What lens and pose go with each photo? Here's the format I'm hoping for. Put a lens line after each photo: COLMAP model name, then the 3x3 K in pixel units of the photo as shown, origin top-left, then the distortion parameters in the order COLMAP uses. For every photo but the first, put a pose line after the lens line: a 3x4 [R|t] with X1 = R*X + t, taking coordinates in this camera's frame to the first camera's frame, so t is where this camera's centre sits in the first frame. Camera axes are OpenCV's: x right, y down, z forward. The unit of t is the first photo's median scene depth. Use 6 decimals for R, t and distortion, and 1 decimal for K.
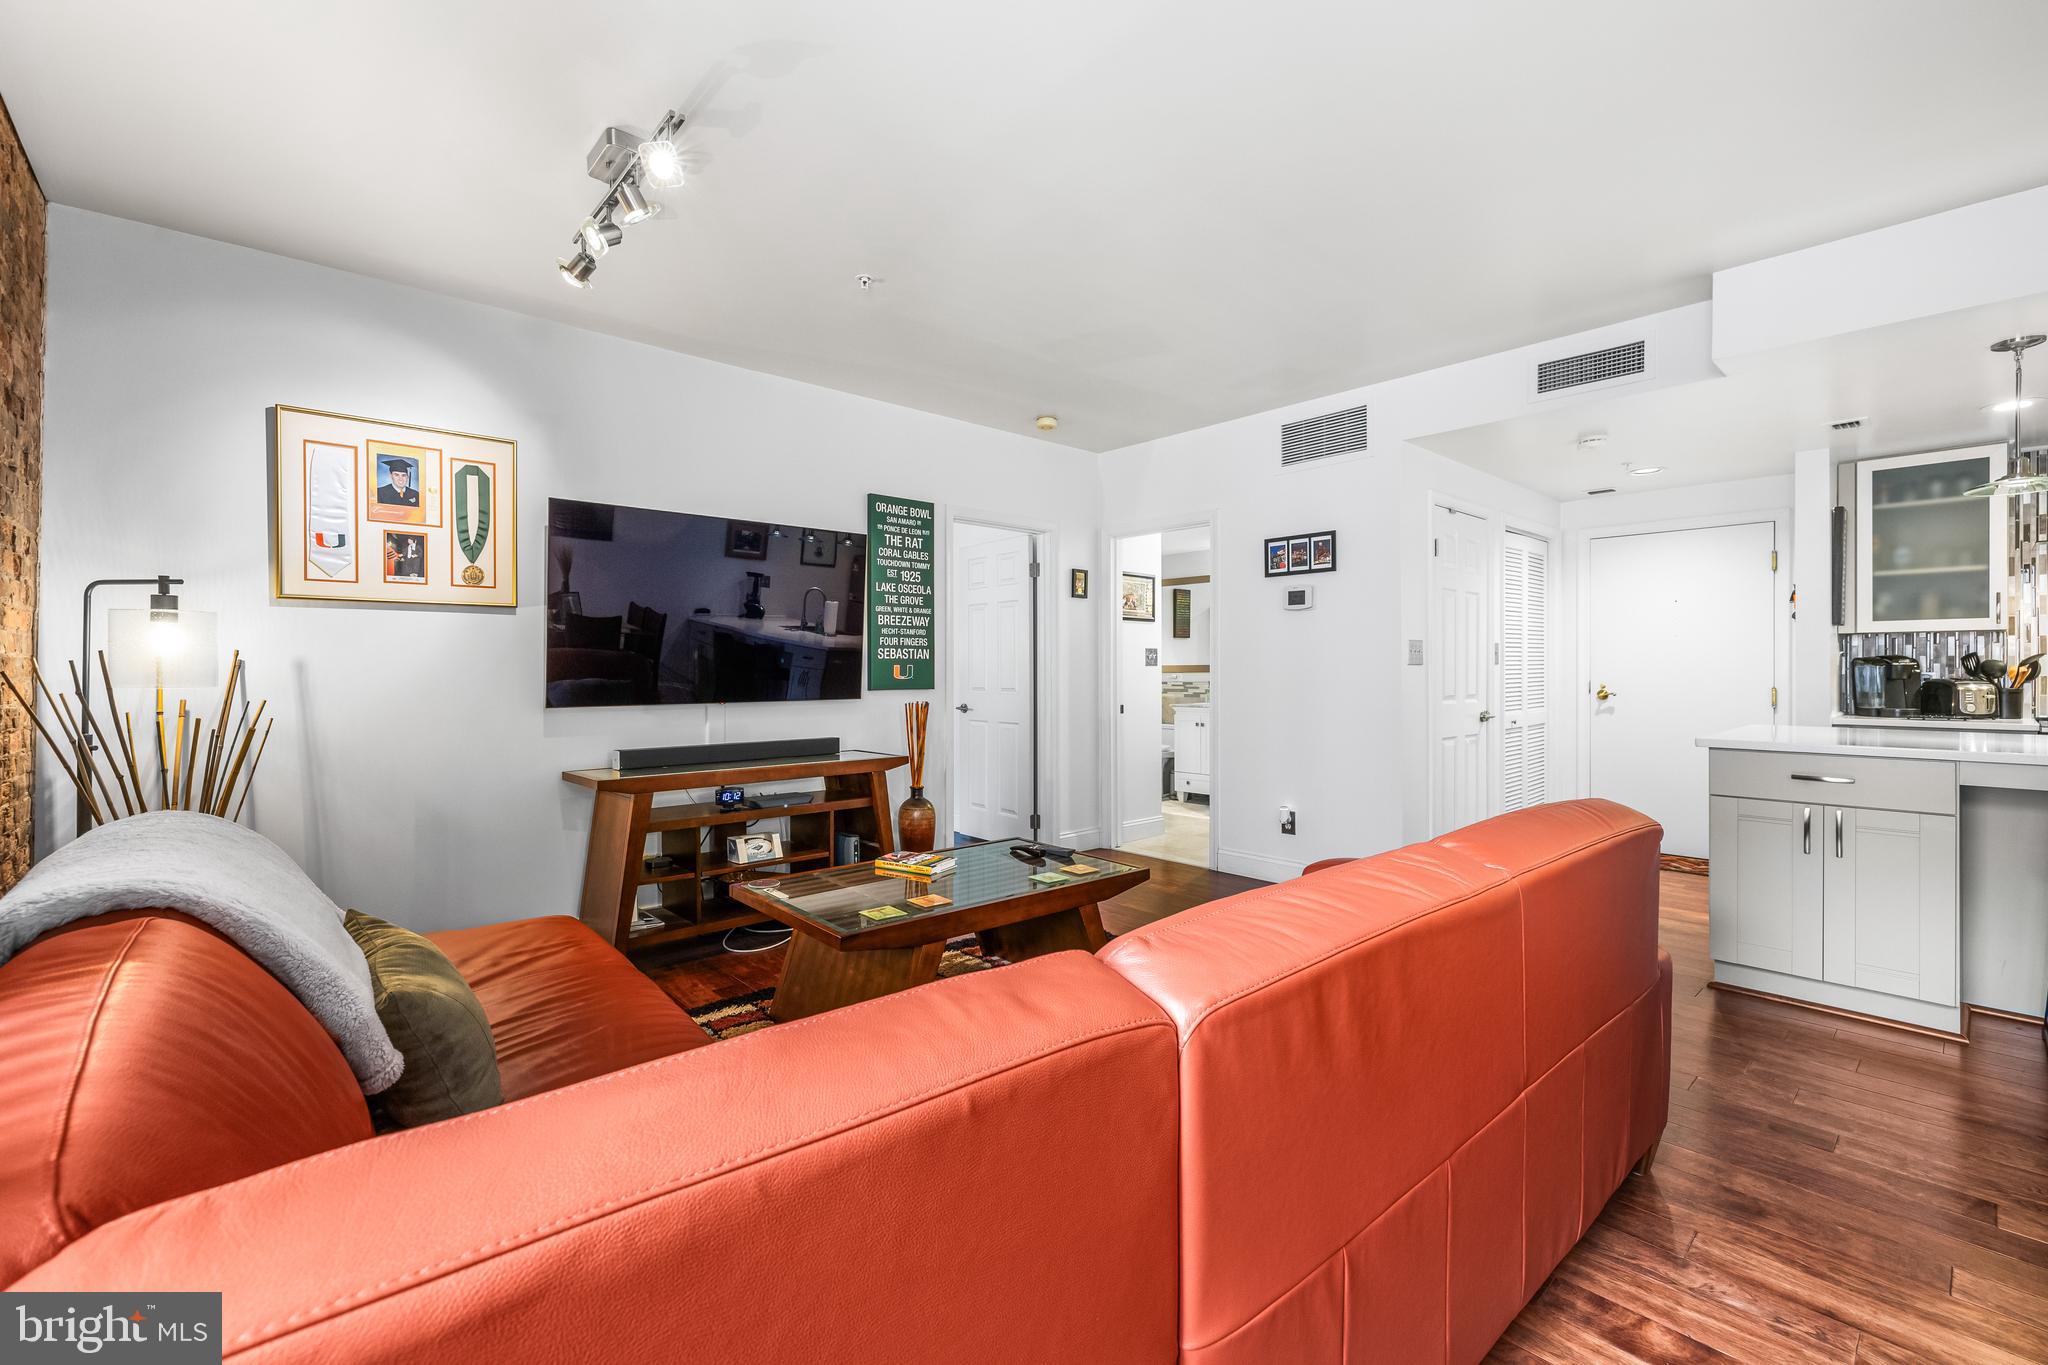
lens RADIAL K [[863.6, 0, 1026.5], [0, 863.6, 675.4], [0, 0, 1]] dist [-0.002120, 0.002064]
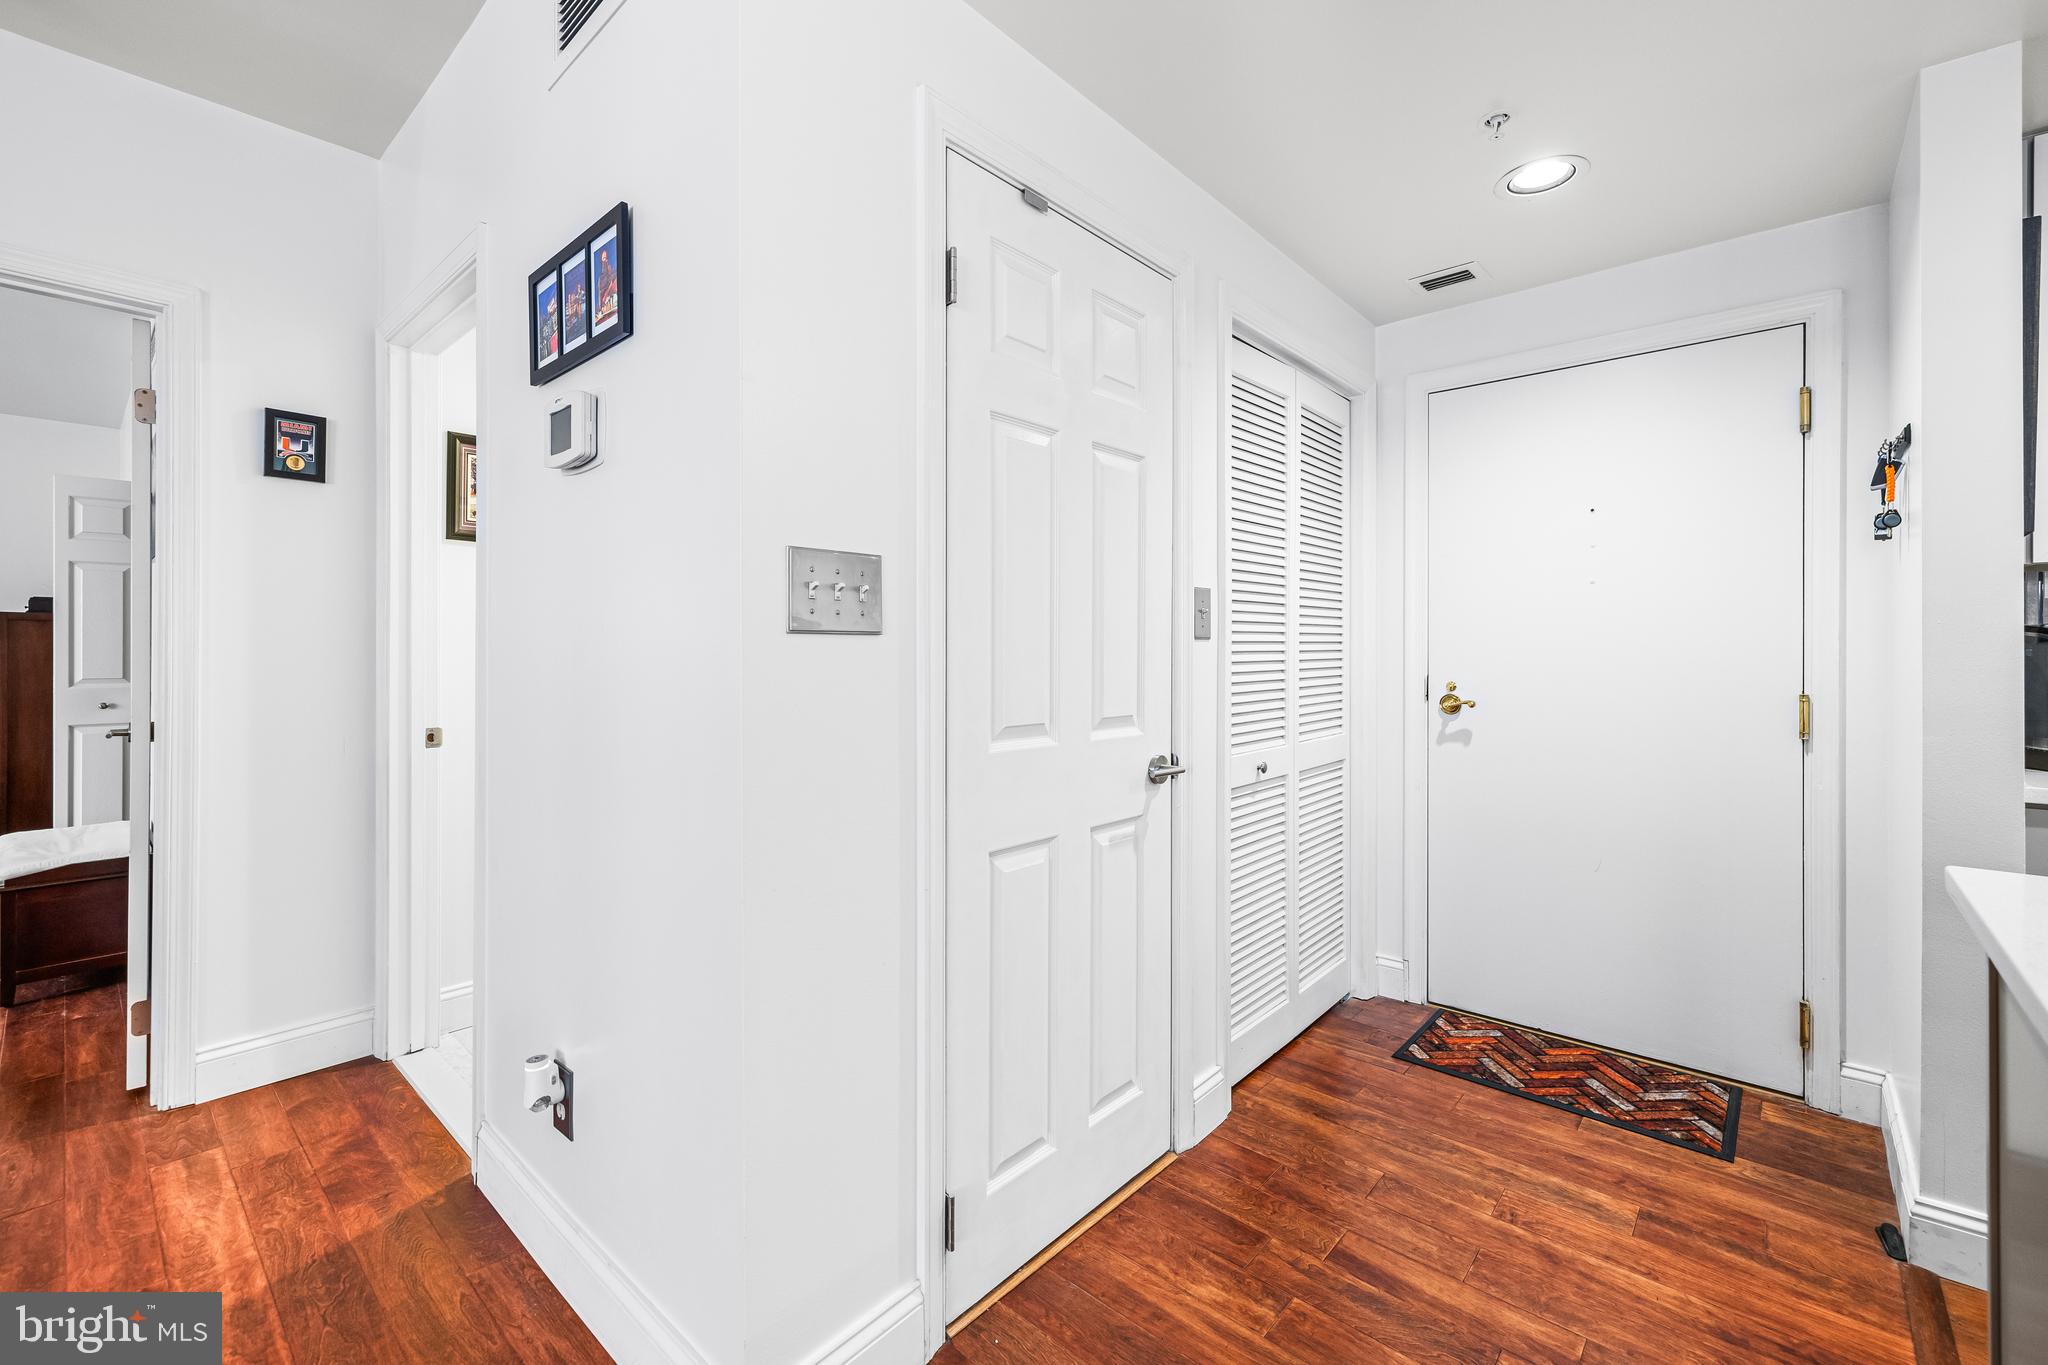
lens RADIAL K [[863.6, 0, 1022.1], [0, 863.6, 652.8], [0, 0, 1]] dist [-0.002120, 0.002064]
pose [[0.994164, 0.003740, 0.107814, 0.453041], [-0.003169, 0.999980, -0.005471, -0.003895], [-0.107832, 0.005097, 0.994156, 0.654659]]
